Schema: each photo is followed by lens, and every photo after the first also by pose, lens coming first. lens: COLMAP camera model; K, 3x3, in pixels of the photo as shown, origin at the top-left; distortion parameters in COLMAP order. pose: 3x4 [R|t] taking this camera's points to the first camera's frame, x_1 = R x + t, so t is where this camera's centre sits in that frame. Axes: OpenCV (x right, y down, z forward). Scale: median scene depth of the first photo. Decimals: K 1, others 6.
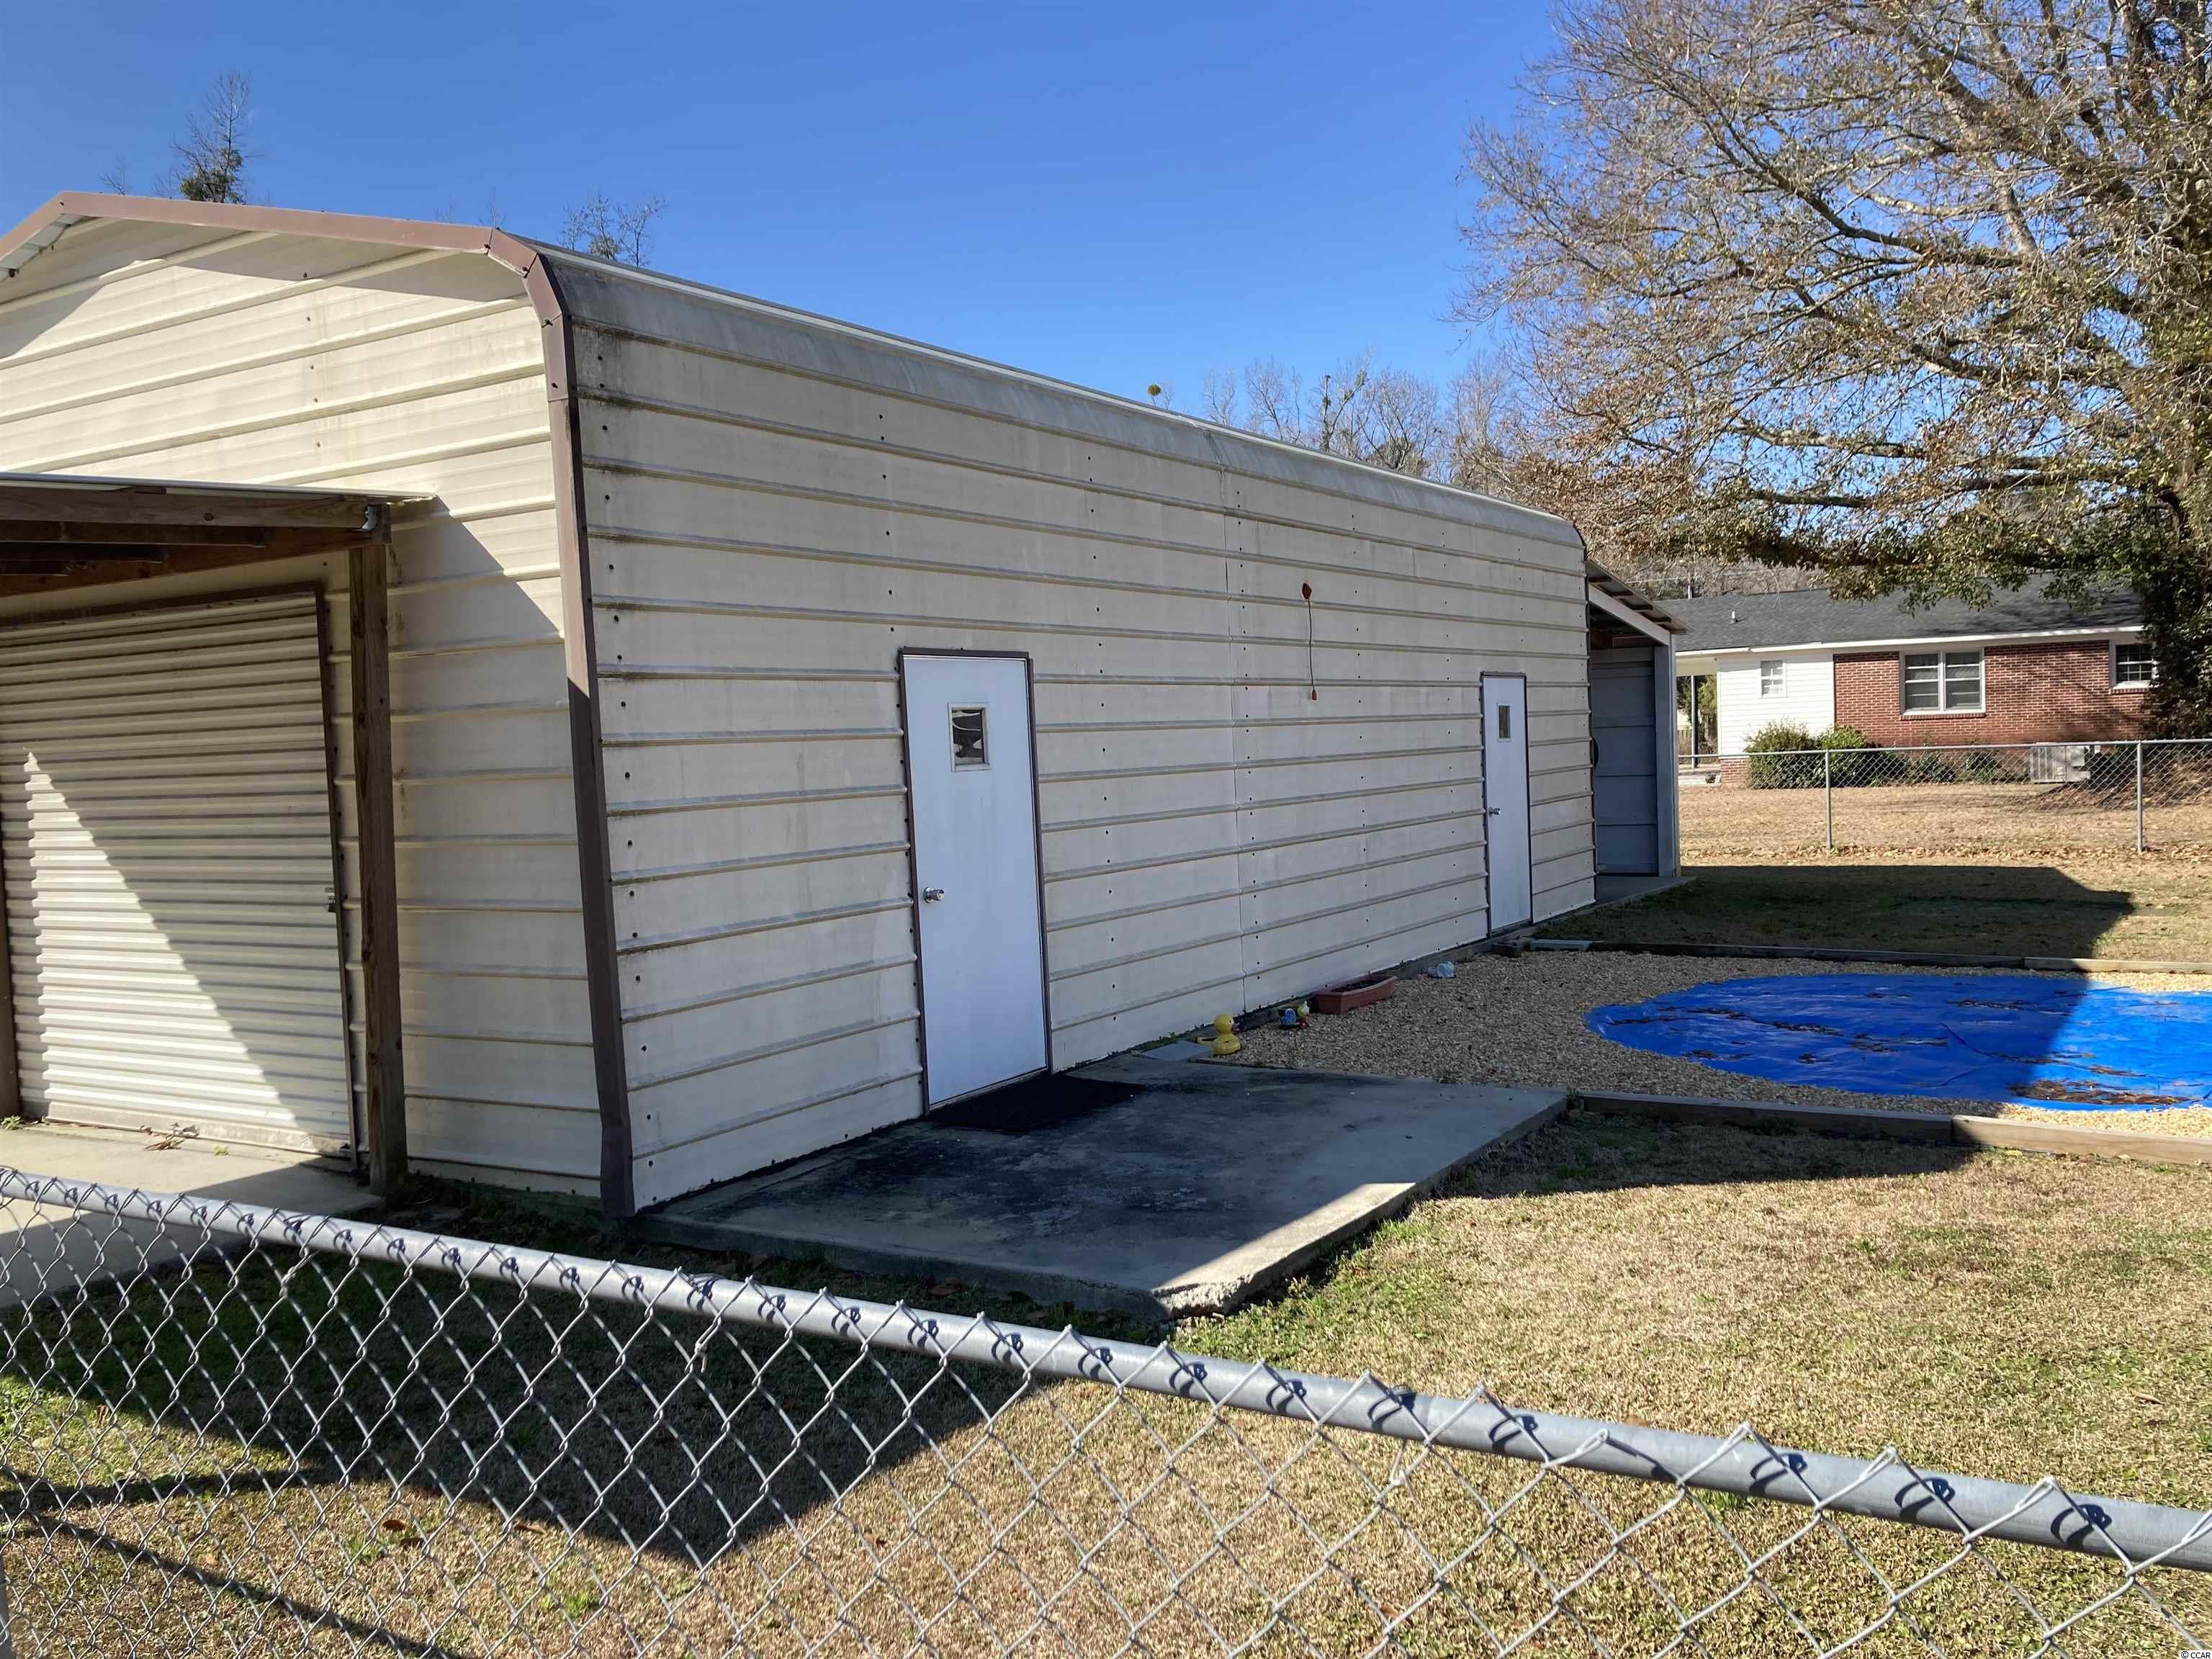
lens RADIAL K [[1811.3, 0, 1109.6], [0, 1811.3, 828.0], [0, 0, 1]] dist [0.034406, -0.014294]
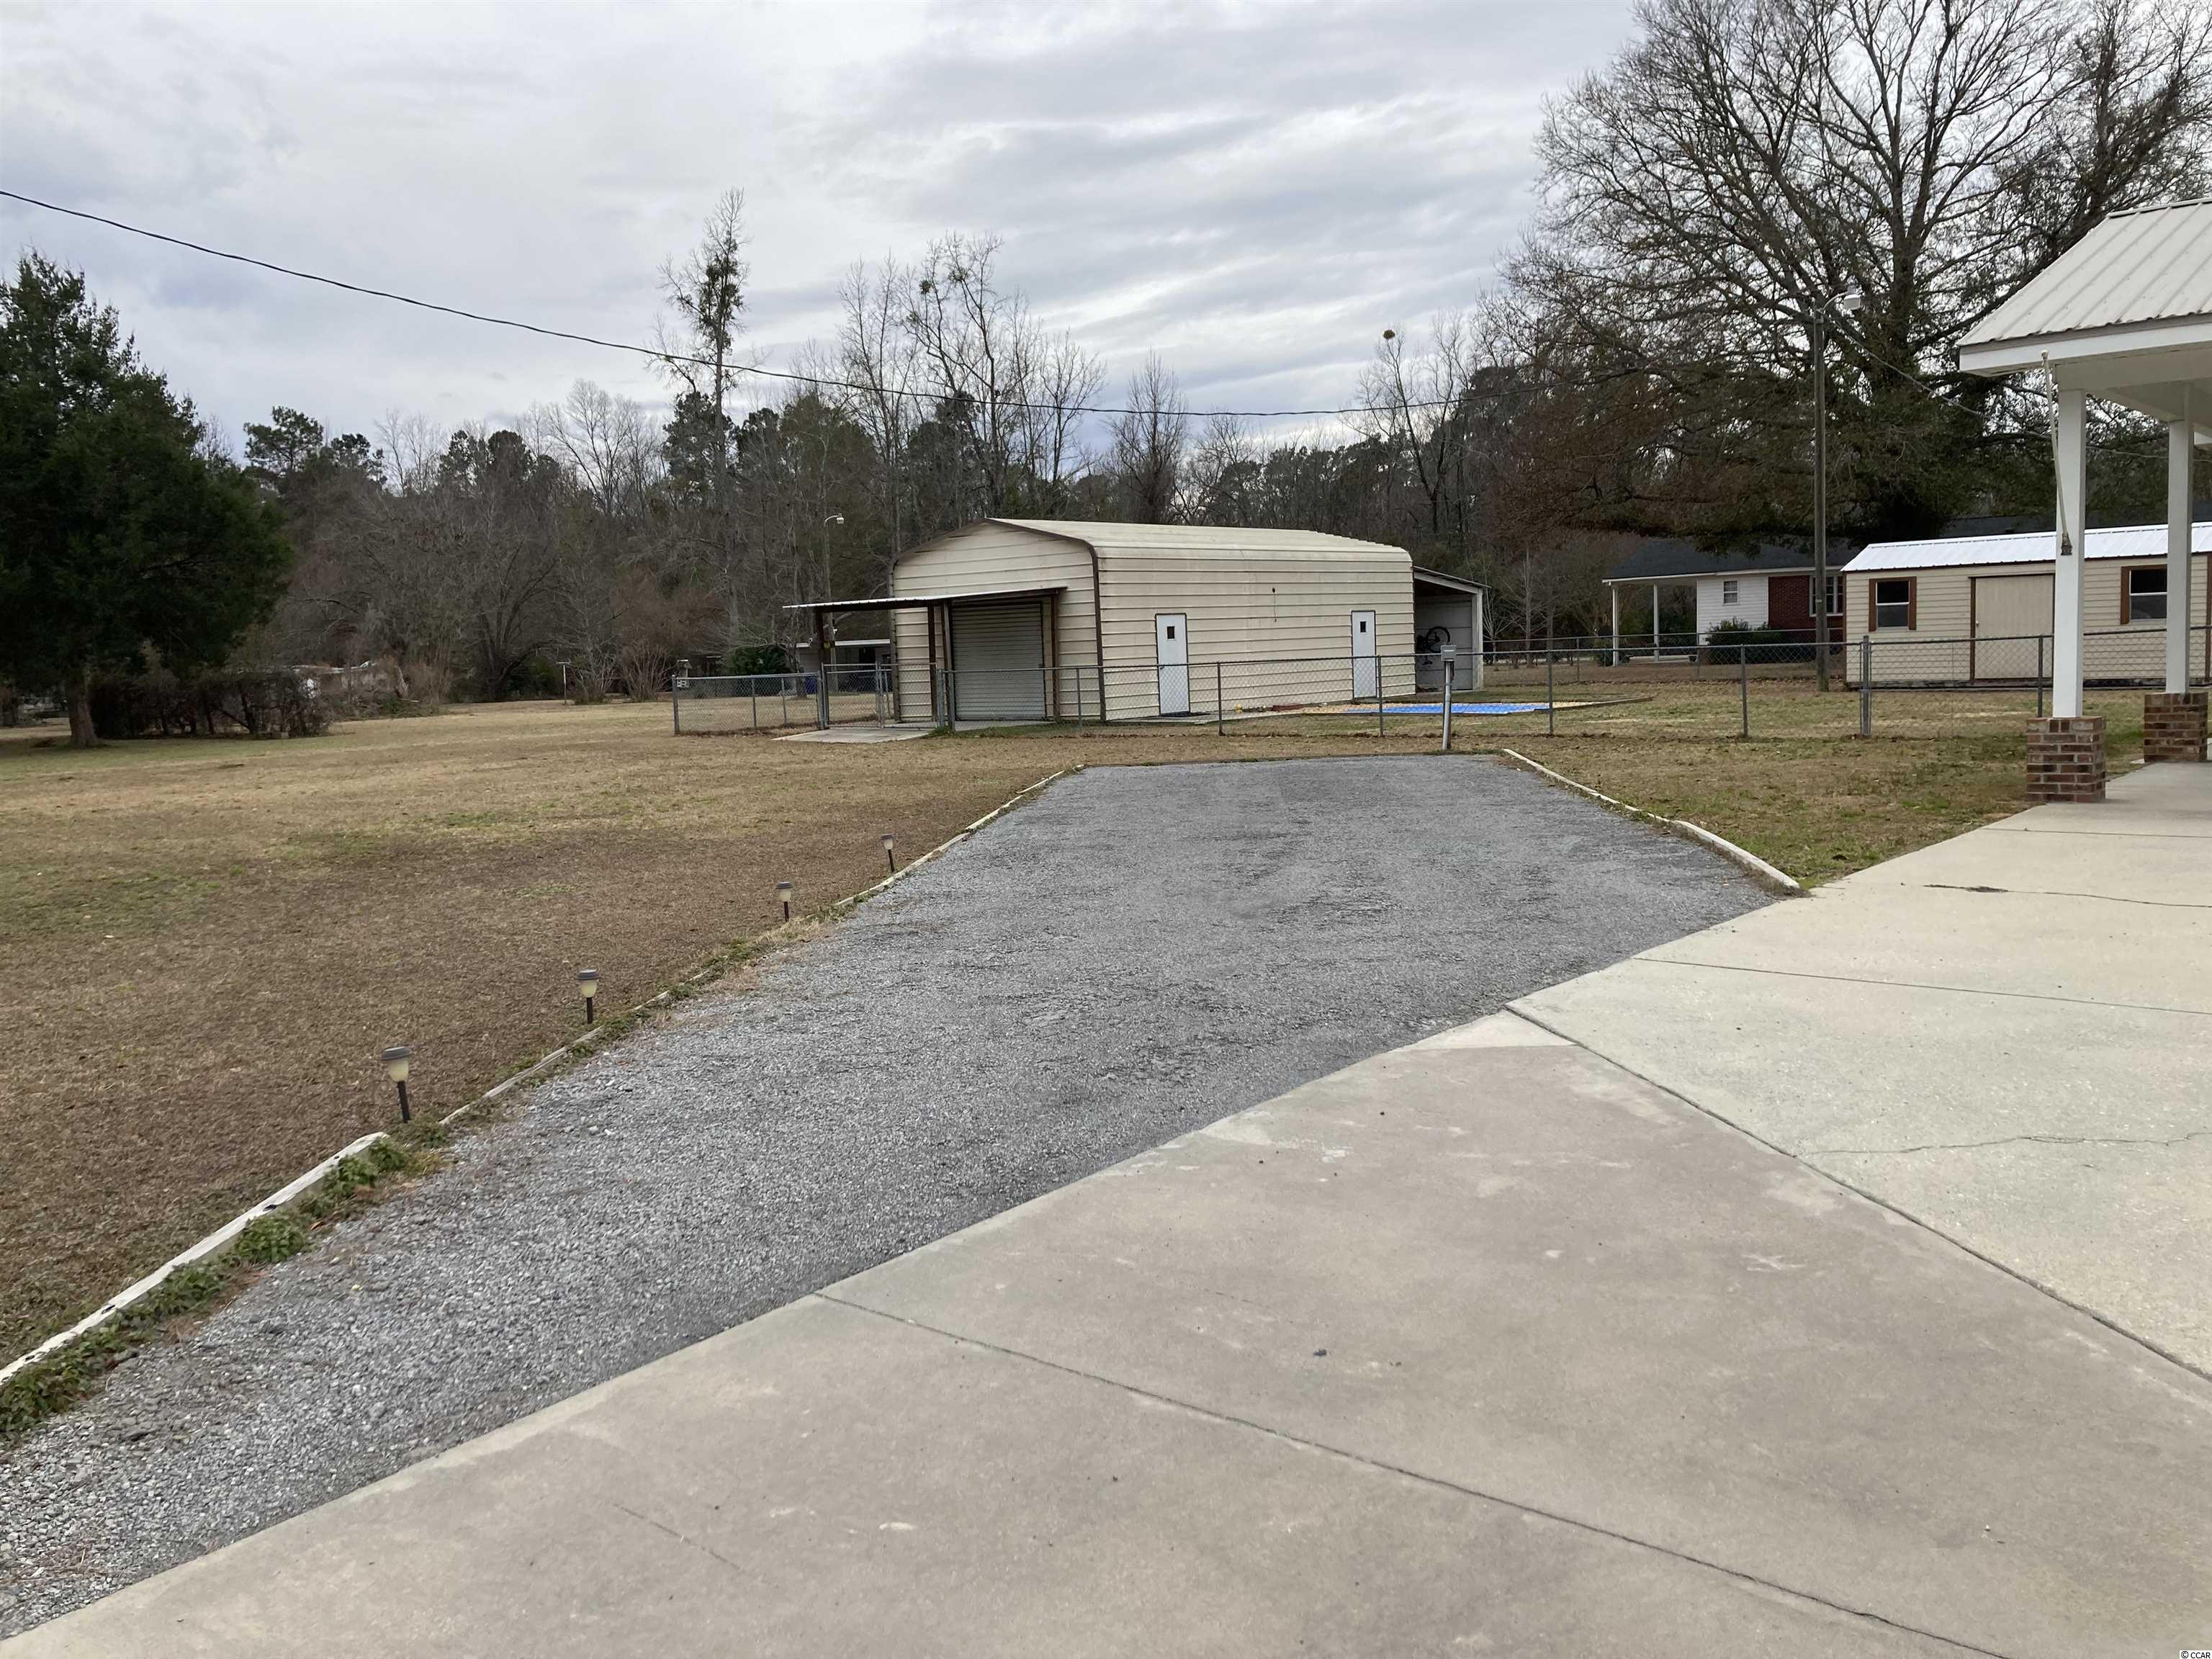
lens RADIAL K [[1811.3, 0, 1107.3], [0, 1811.3, 829.7], [0, 0, 1]] dist [0.034406, -0.014294]
pose [[0.988579, 0.017706, -0.149662, 0.338006], [-0.009087, 0.998271, 0.058077, 0.133502], [0.150432, -0.056054, 0.987030, -2.628918]]
